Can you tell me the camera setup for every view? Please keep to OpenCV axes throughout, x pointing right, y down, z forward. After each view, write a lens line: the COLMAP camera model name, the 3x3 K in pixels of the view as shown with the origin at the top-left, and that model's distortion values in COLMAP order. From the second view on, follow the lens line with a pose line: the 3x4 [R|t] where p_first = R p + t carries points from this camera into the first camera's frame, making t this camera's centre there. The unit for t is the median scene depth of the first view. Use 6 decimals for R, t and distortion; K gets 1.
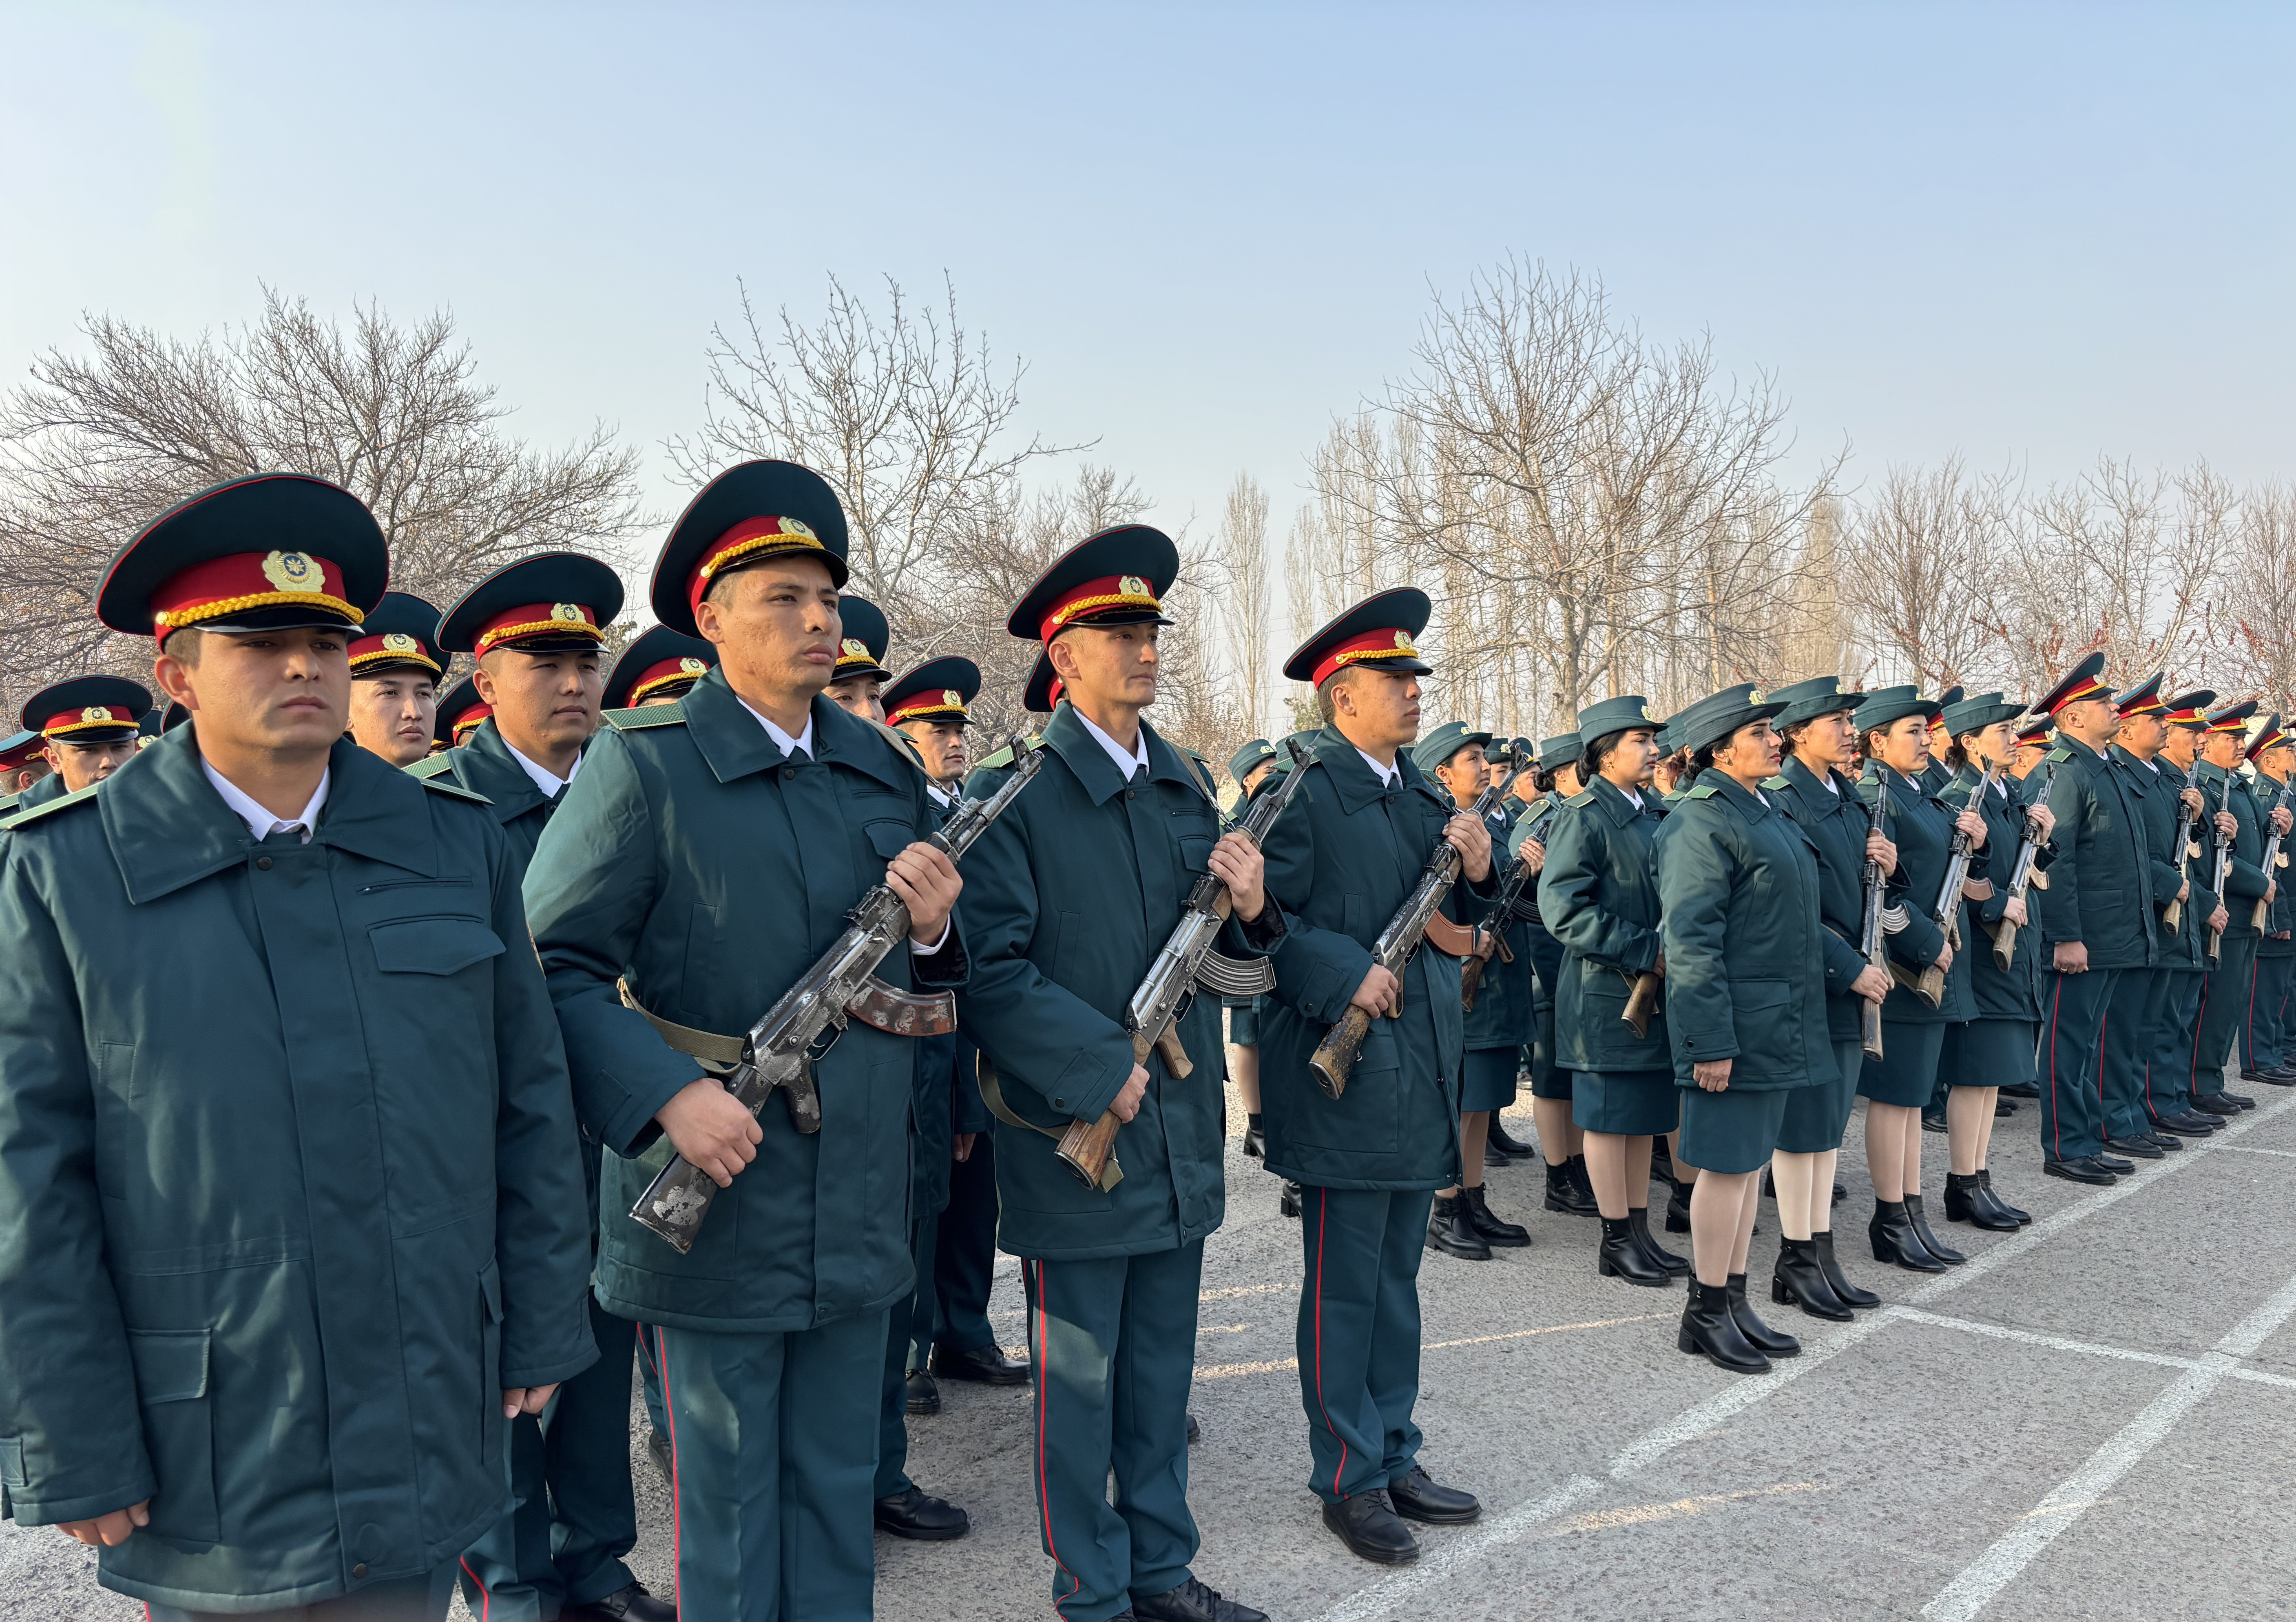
lens RADIAL K [[1797.1, 0, 1149.0], [0, 1797.1, 817.2], [0, 0, 1]] dist [0.024521, -0.004180]
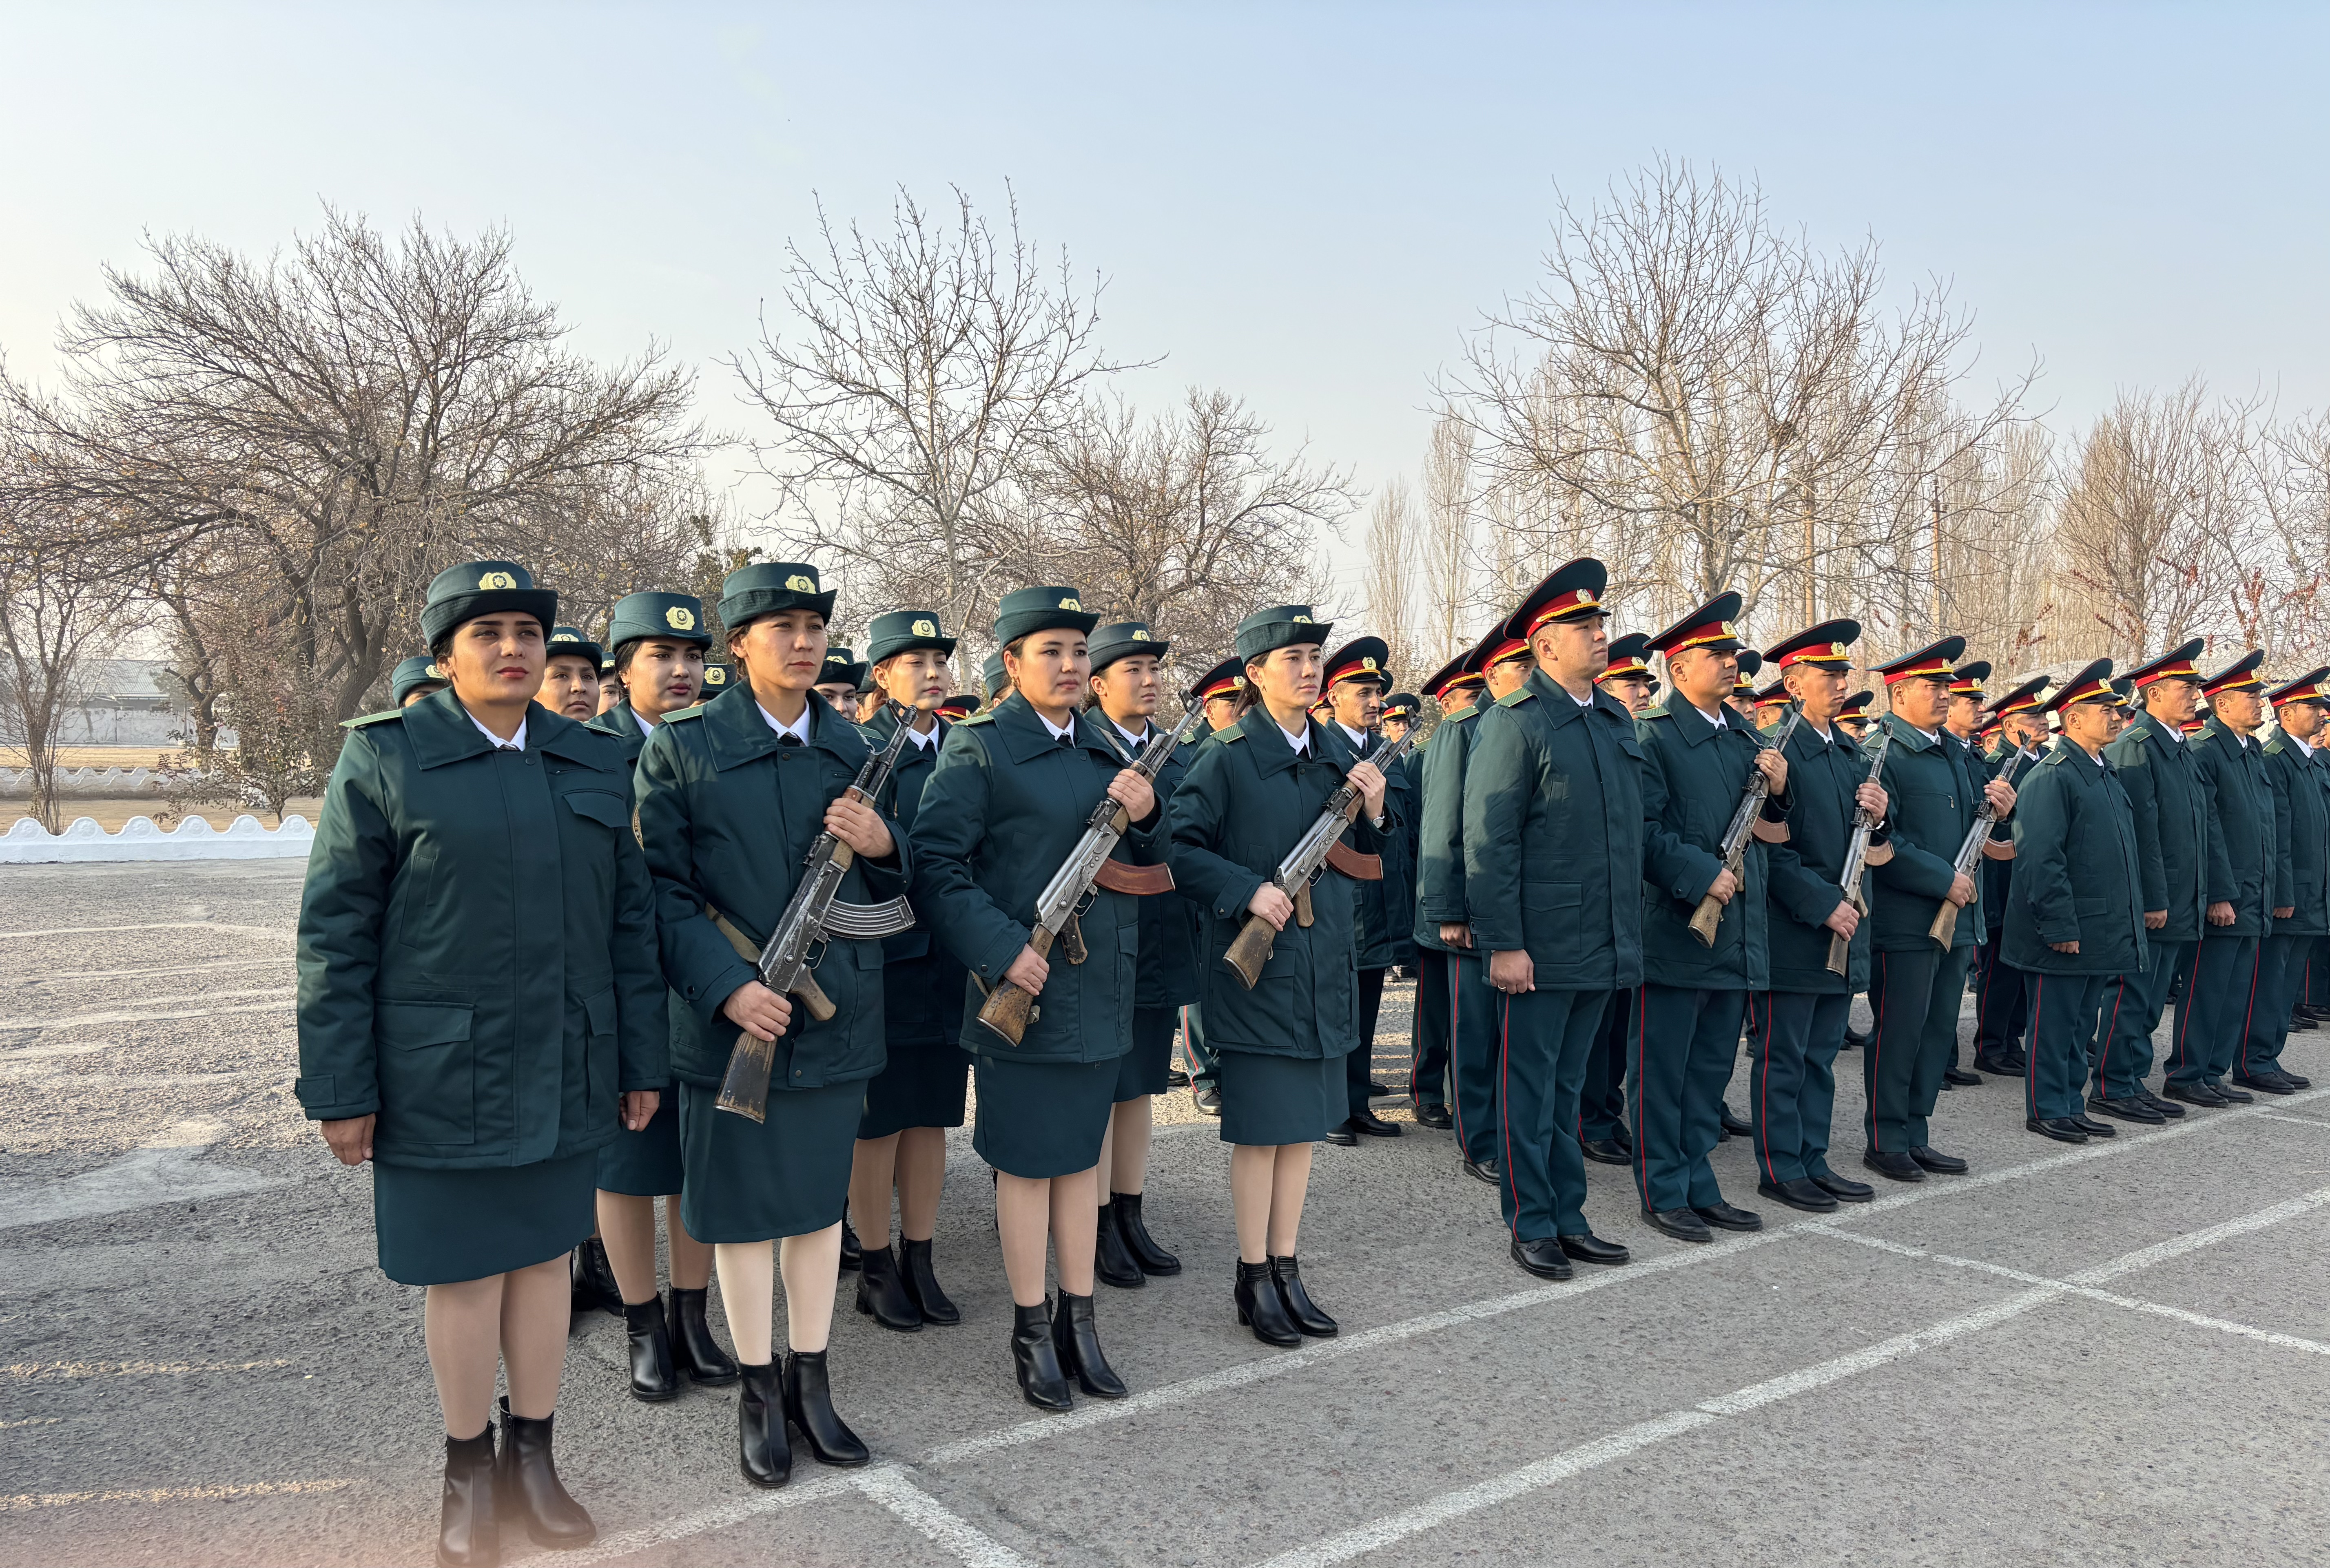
lens RADIAL K [[1753.0, 0, 1230.2], [0, 1753.0, 806.8], [0, 0, 1]] dist [0.020546, -0.011186]
pose [[0.987656, 0.035416, -0.152580, 0.172344], [-0.030987, 0.999029, 0.031312, -0.002899], [0.153540, -0.026198, 0.987795, 0.094792]]
